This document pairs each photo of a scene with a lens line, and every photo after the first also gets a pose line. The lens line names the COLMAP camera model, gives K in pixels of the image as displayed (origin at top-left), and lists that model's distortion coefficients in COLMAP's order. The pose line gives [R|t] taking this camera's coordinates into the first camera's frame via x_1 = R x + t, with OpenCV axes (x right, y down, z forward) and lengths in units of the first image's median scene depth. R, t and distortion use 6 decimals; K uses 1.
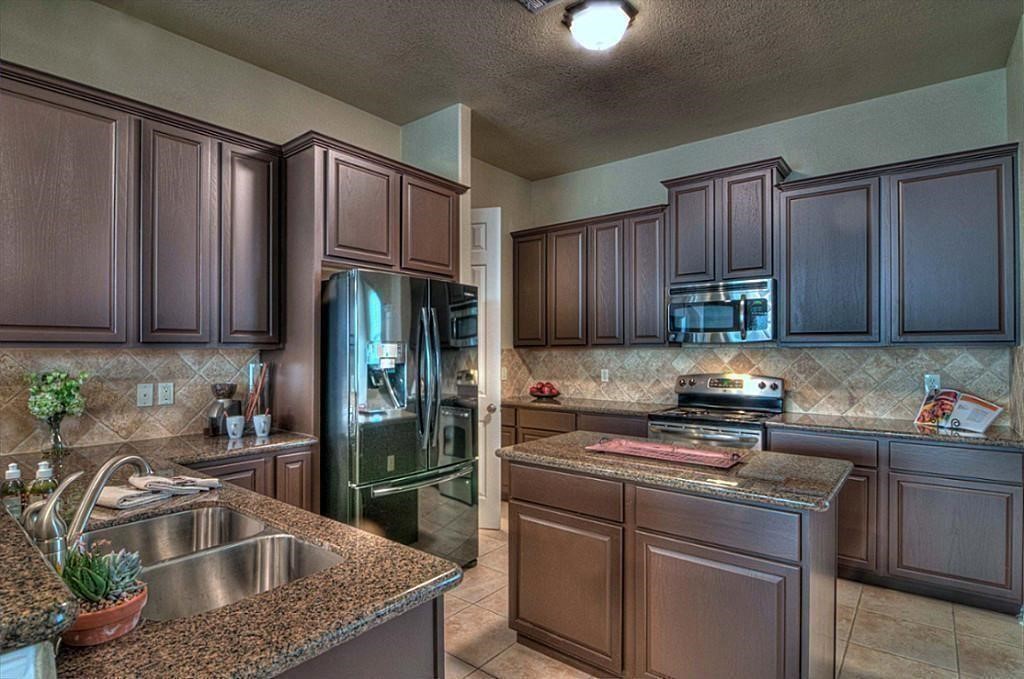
lens RADIAL K [[526.2, 0, 512.4], [0, 526.2, 344.0], [0, 0, 1]] dist [-0.000960, -0.000246]
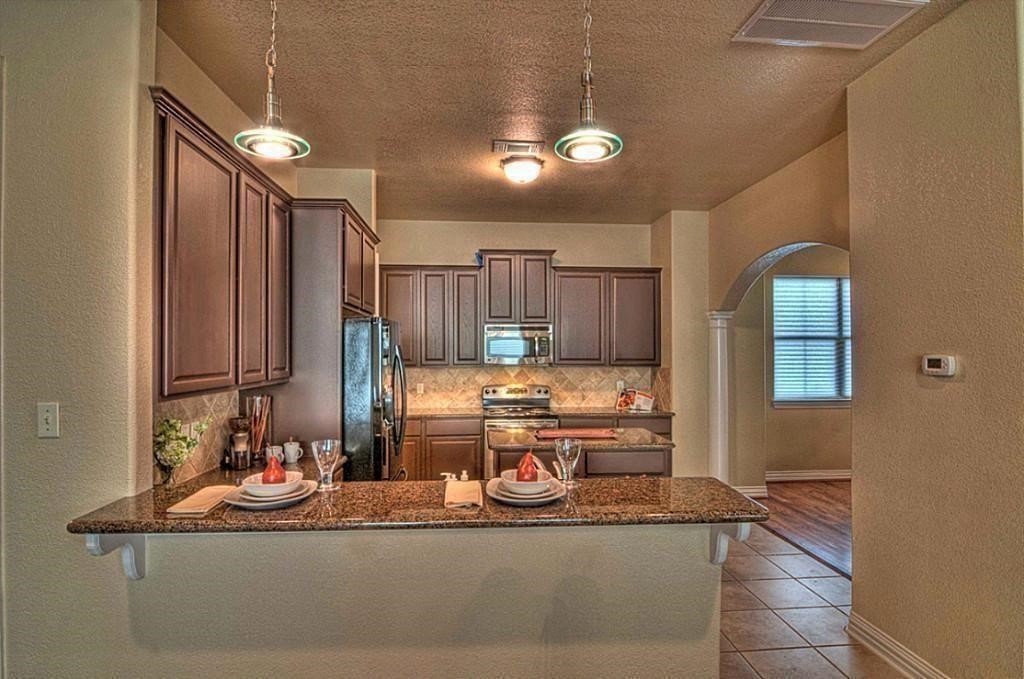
lens RADIAL K [[526.2, 0, 511.2], [0, 526.2, 343.8], [0, 0, 1]] dist [-0.000960, -0.000246]
pose [[0.735676, 0.010028, 0.677259, -0.677254], [-0.009496, 0.999945, -0.004491, -0.056568], [-0.677267, -0.003127, 0.735731, -0.098447]]
